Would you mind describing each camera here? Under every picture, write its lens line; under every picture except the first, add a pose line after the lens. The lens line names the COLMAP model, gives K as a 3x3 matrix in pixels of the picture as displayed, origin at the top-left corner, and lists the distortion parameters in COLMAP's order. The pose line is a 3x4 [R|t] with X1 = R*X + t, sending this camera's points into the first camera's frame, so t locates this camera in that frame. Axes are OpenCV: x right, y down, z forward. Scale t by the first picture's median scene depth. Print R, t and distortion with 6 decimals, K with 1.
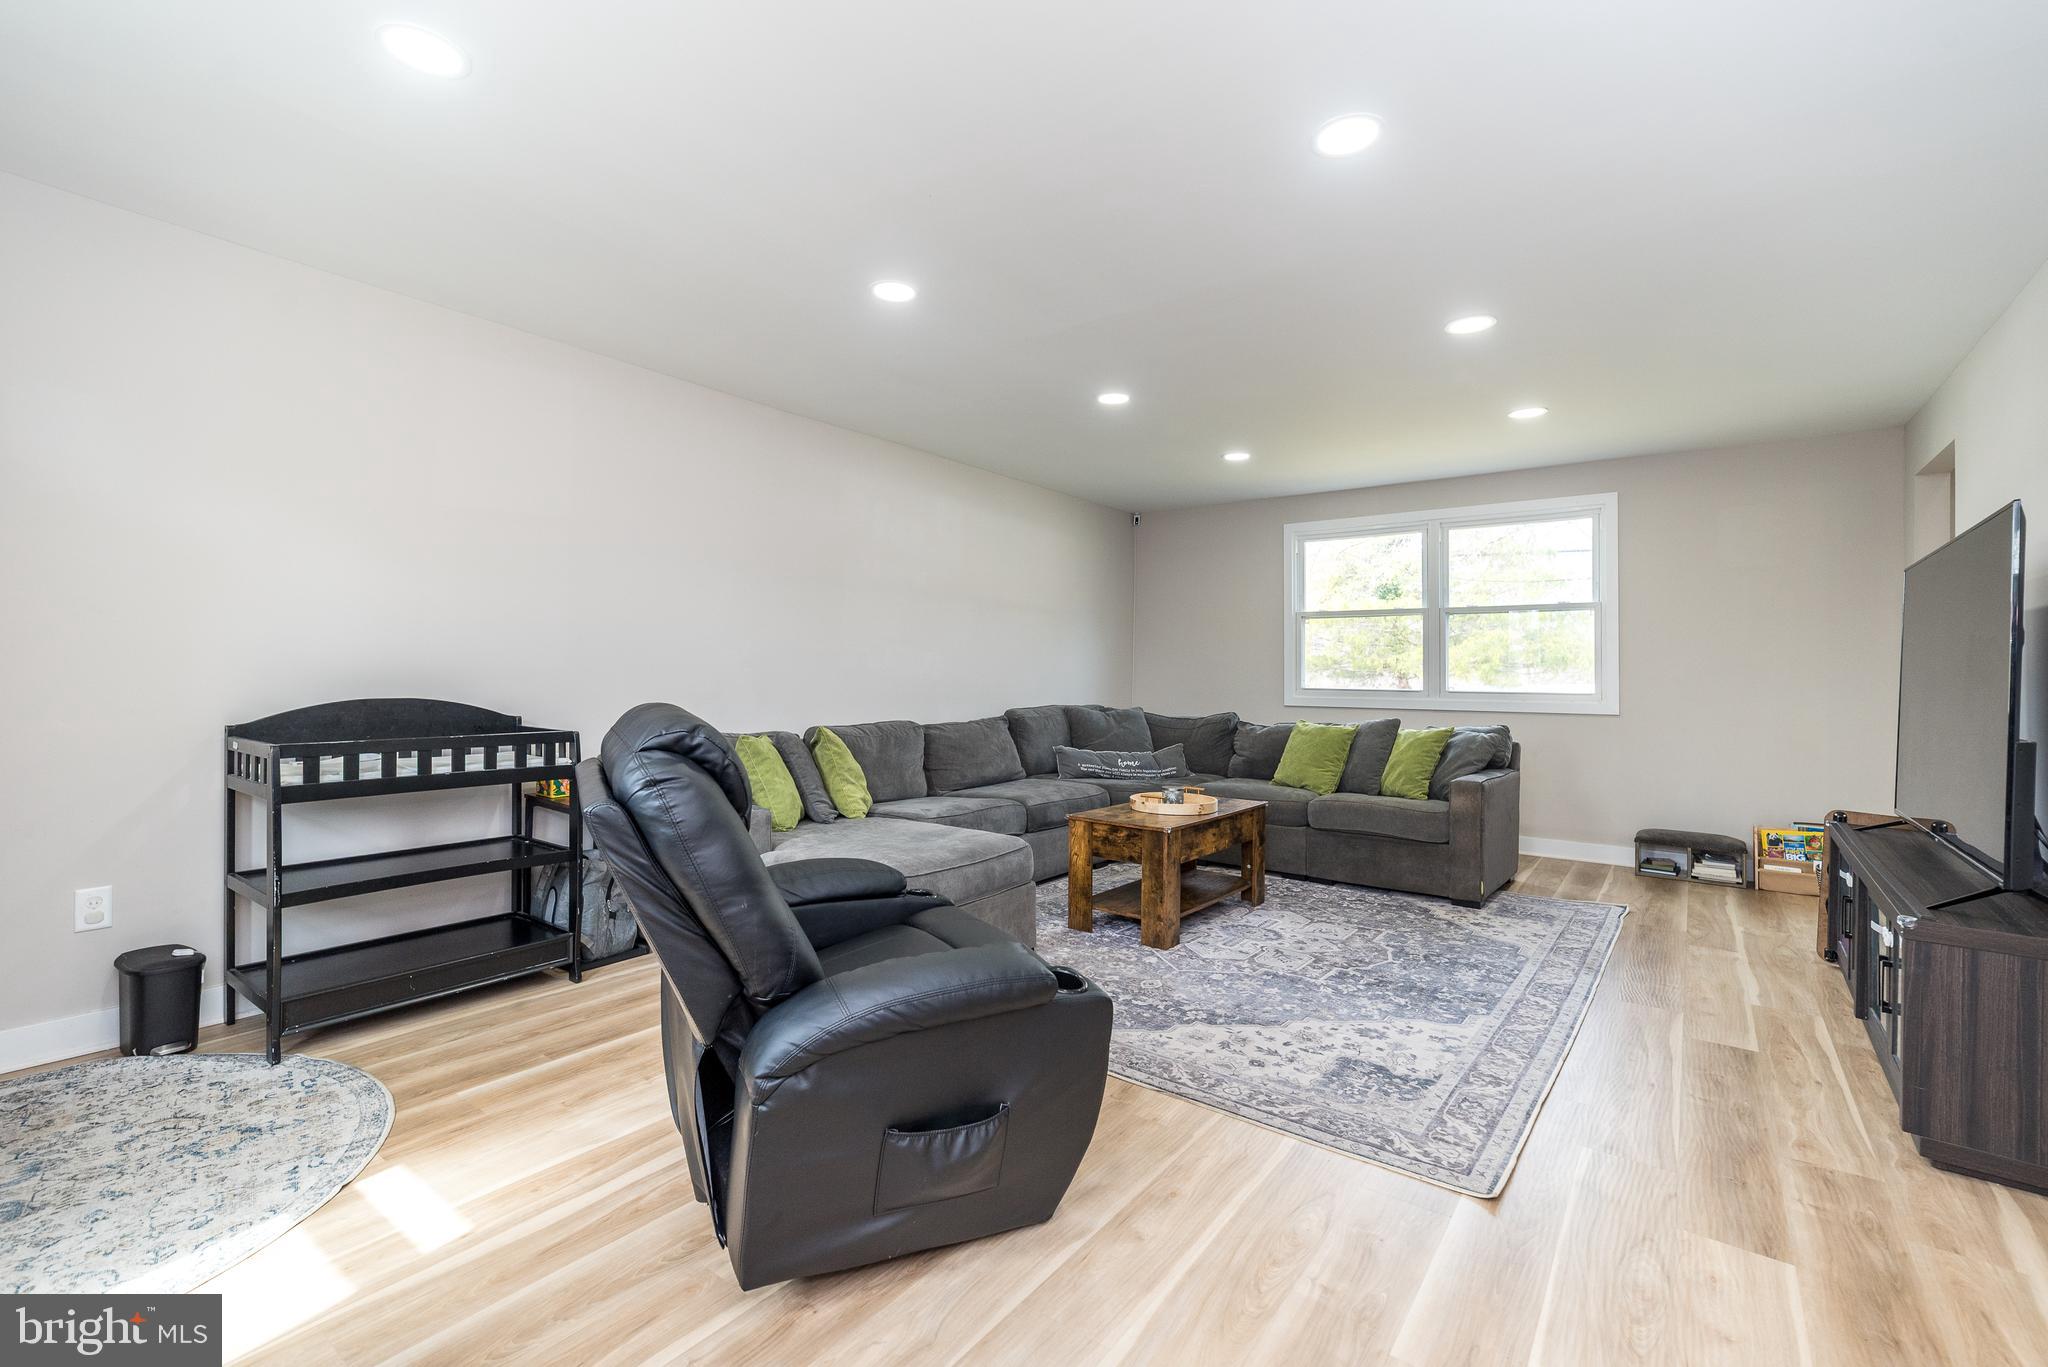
lens RADIAL K [[886.2, 0, 1018.3], [0, 886.2, 684.0], [0, 0, 1]] dist [0.005651, 0.000224]
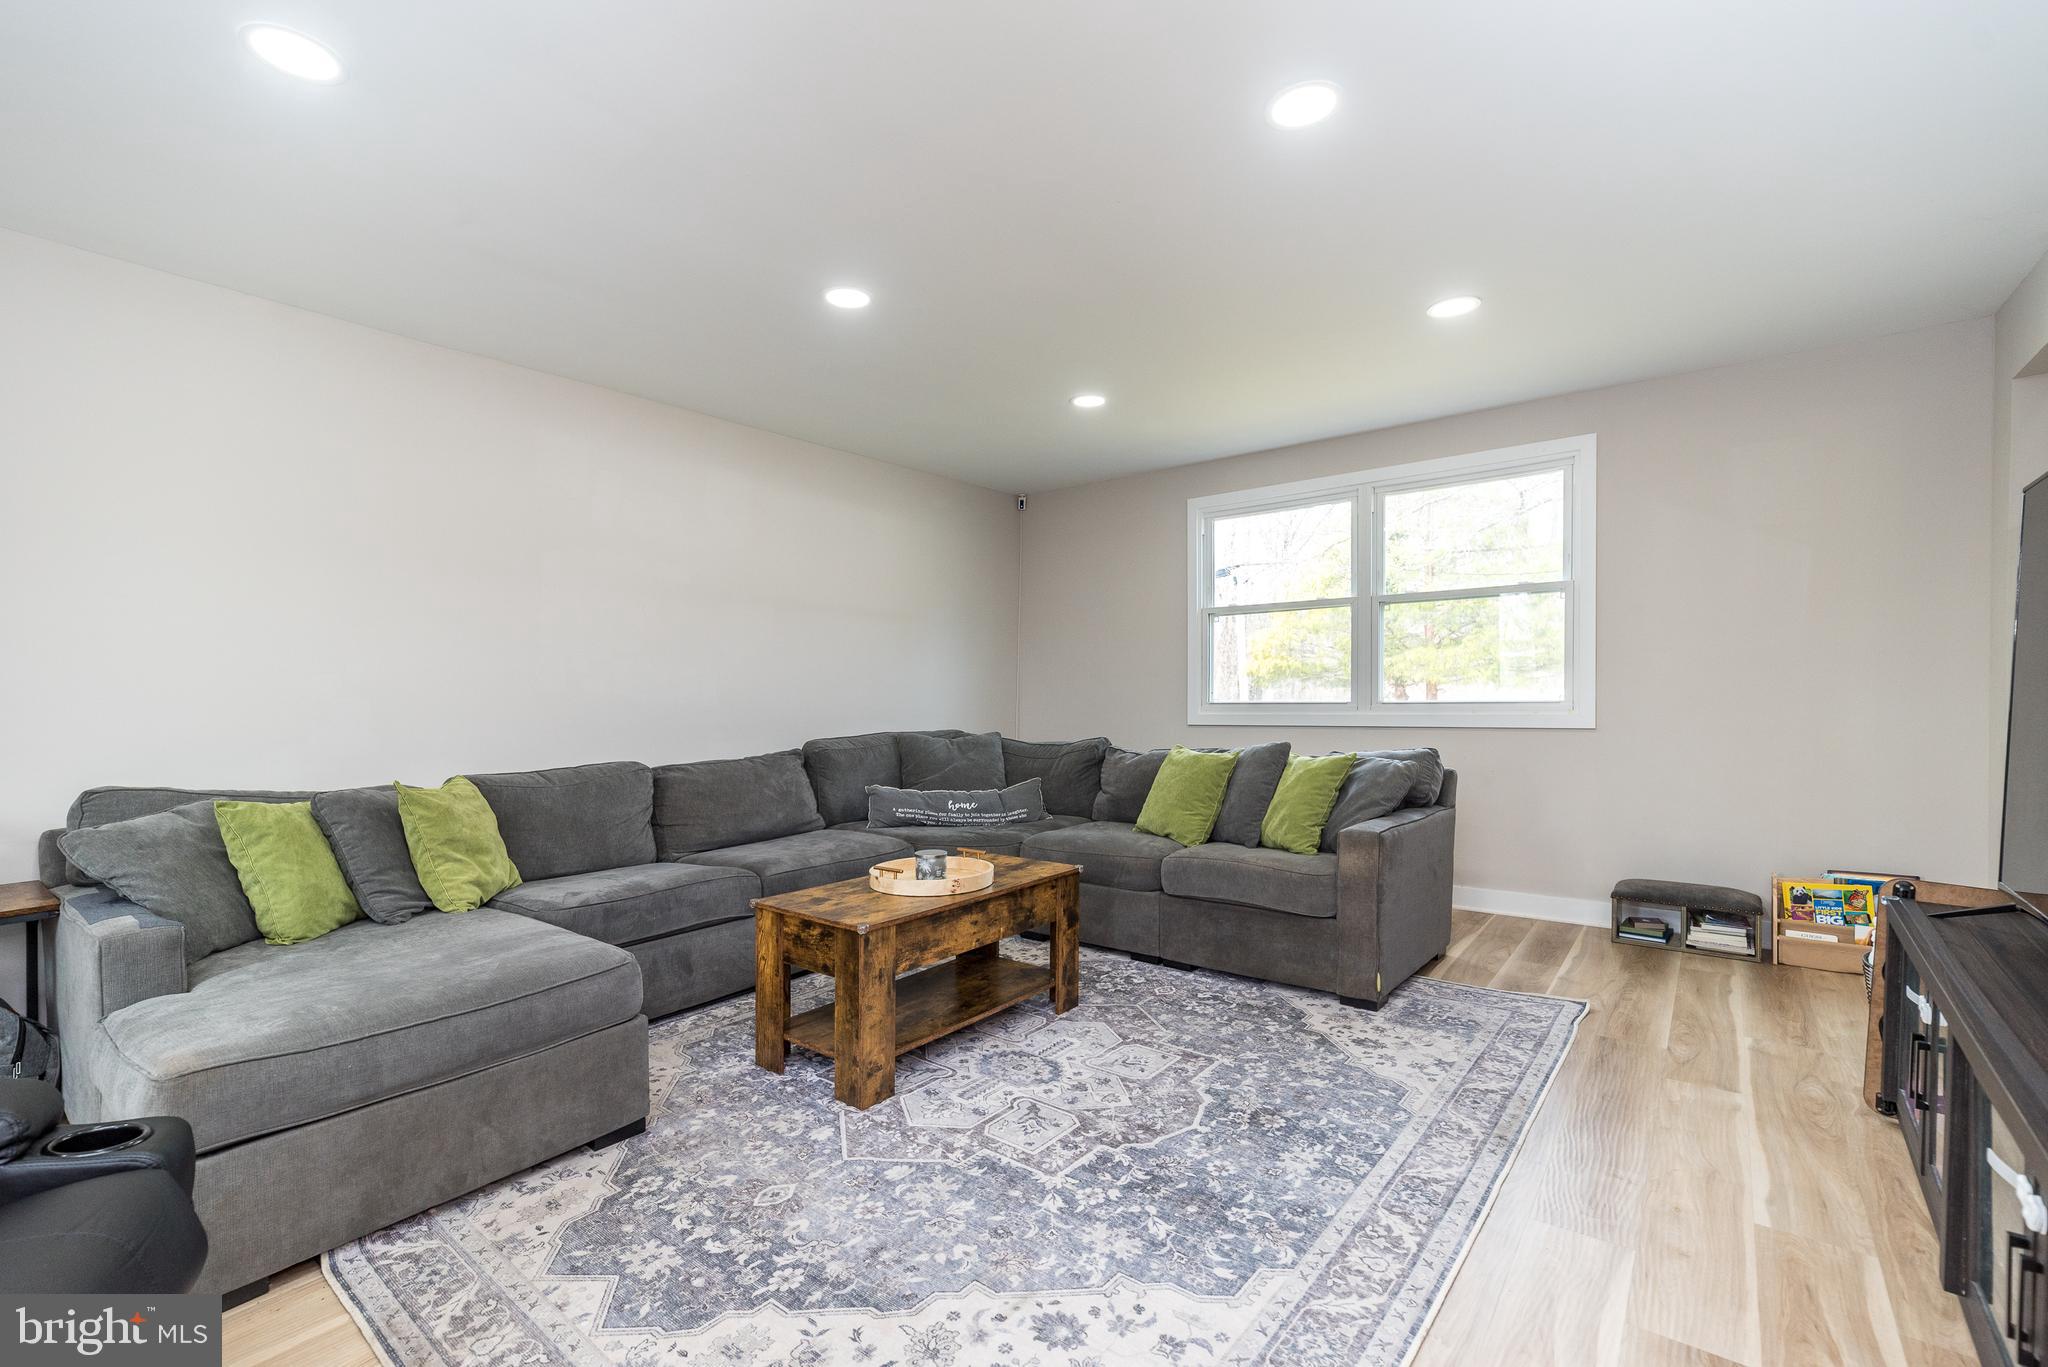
lens RADIAL K [[889.8, 0, 1017.3], [0, 889.8, 741.0], [0, 0, 1]] dist [0.007178, 0.000078]
pose [[0.999519, -0.024857, -0.018536, 0.295201], [0.025663, 0.998676, 0.044578, -0.001582], [0.017403, -0.045032, 0.998834, 0.344219]]
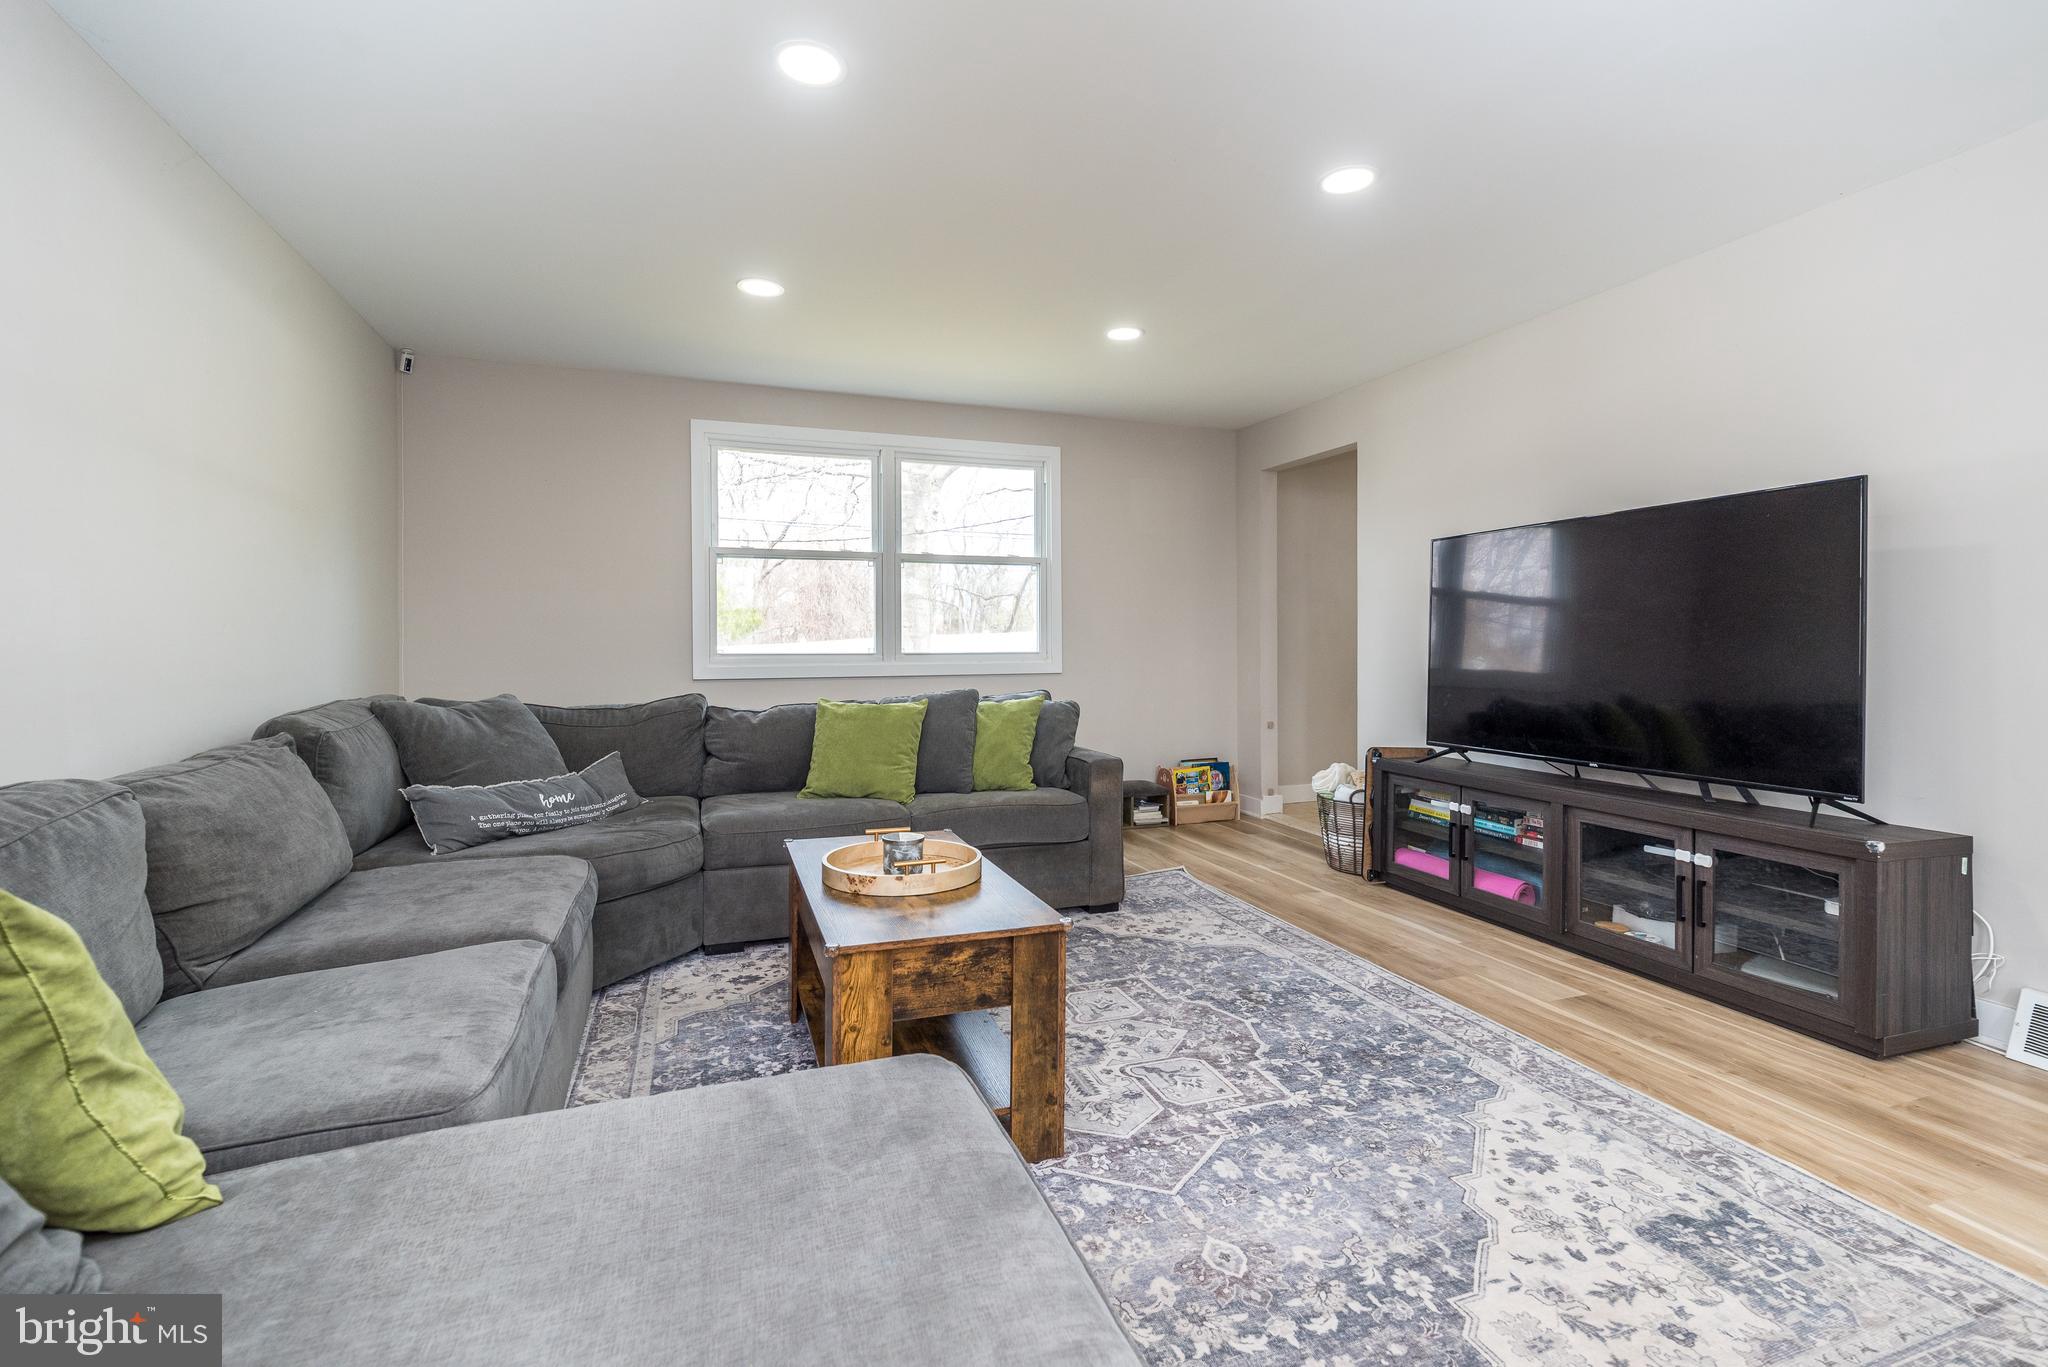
lens RADIAL K [[905.5, 0, 1023.8], [0, 905.5, 652.6], [0, 0, 1]] dist [0.003511, 0.000072]
pose [[0.545083, -0.020609, 0.838129, -0.279928], [0.019354, 0.999741, 0.011996, -0.001419], [-0.838159, 0.009682, 0.545341, 0.713221]]
